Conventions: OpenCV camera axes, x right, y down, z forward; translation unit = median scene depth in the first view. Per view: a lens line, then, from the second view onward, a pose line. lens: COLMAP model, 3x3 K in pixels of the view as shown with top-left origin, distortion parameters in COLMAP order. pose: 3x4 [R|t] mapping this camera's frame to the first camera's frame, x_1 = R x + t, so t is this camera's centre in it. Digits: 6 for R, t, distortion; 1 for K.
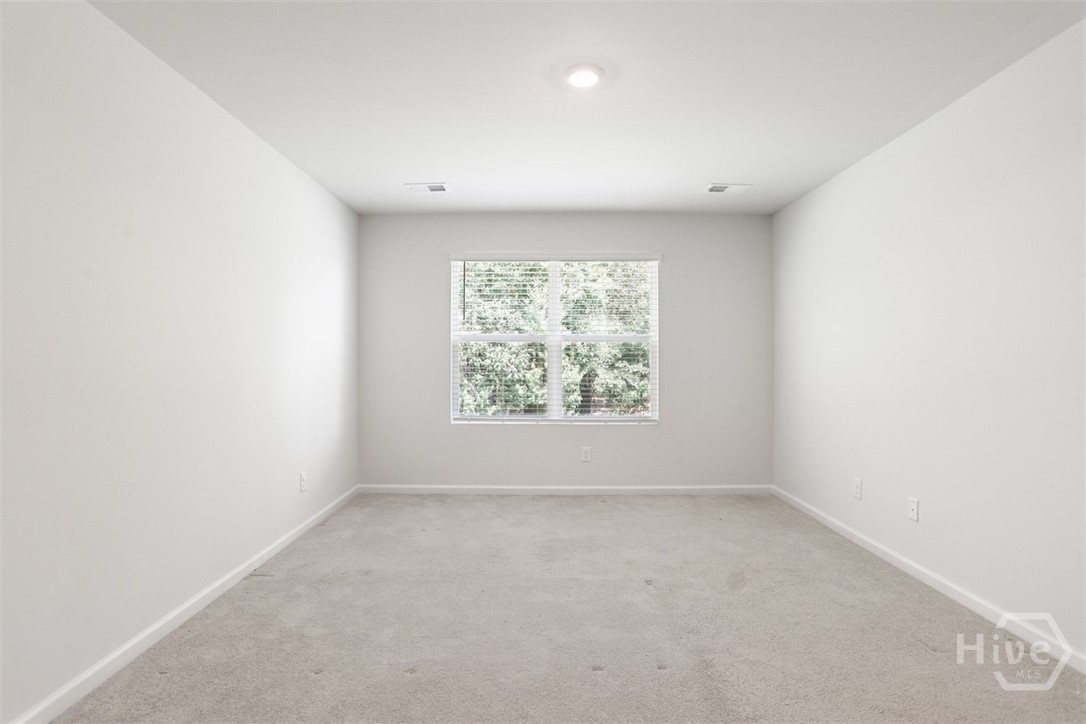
lens RADIAL K [[536.9, 0, 542.1], [0, 536.9, 350.6], [0, 0, 1]] dist [-0.055709, 0.022160]
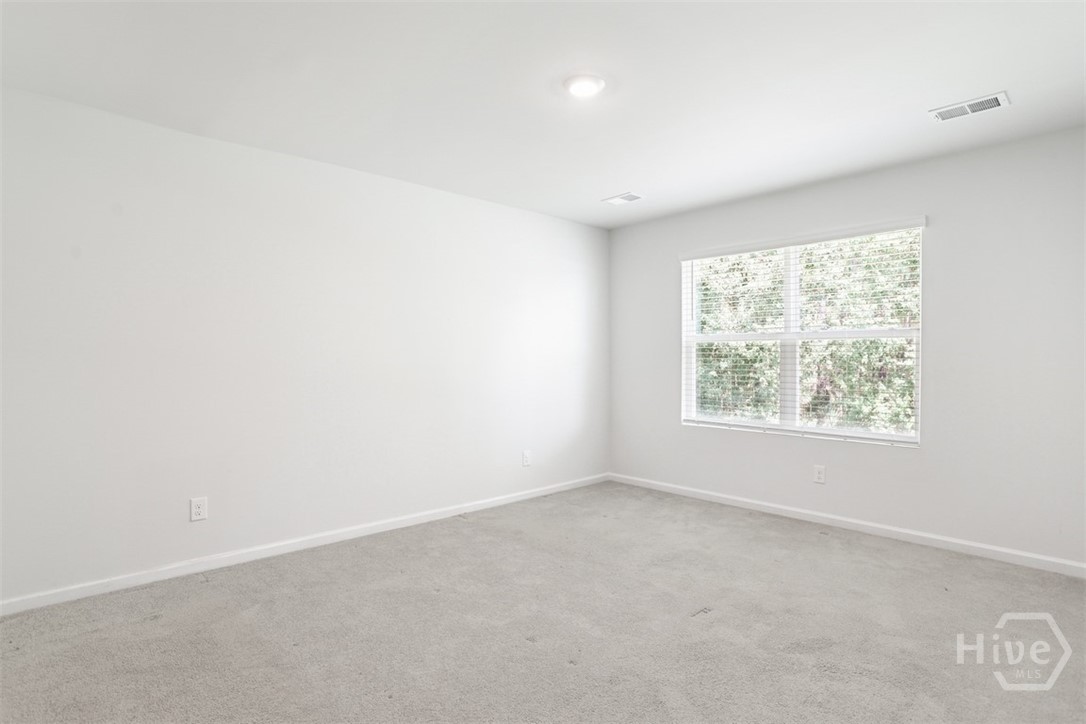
lens RADIAL K [[536.9, 0, 497.6], [0, 536.9, 363.2], [0, 0, 1]] dist [-0.055709, 0.022160]
pose [[0.661201, 0.001215, -0.750208, 0.364492], [0.015259, 0.999770, 0.015067, 0.001077], [0.750054, -0.021410, 0.661030, 0.090384]]
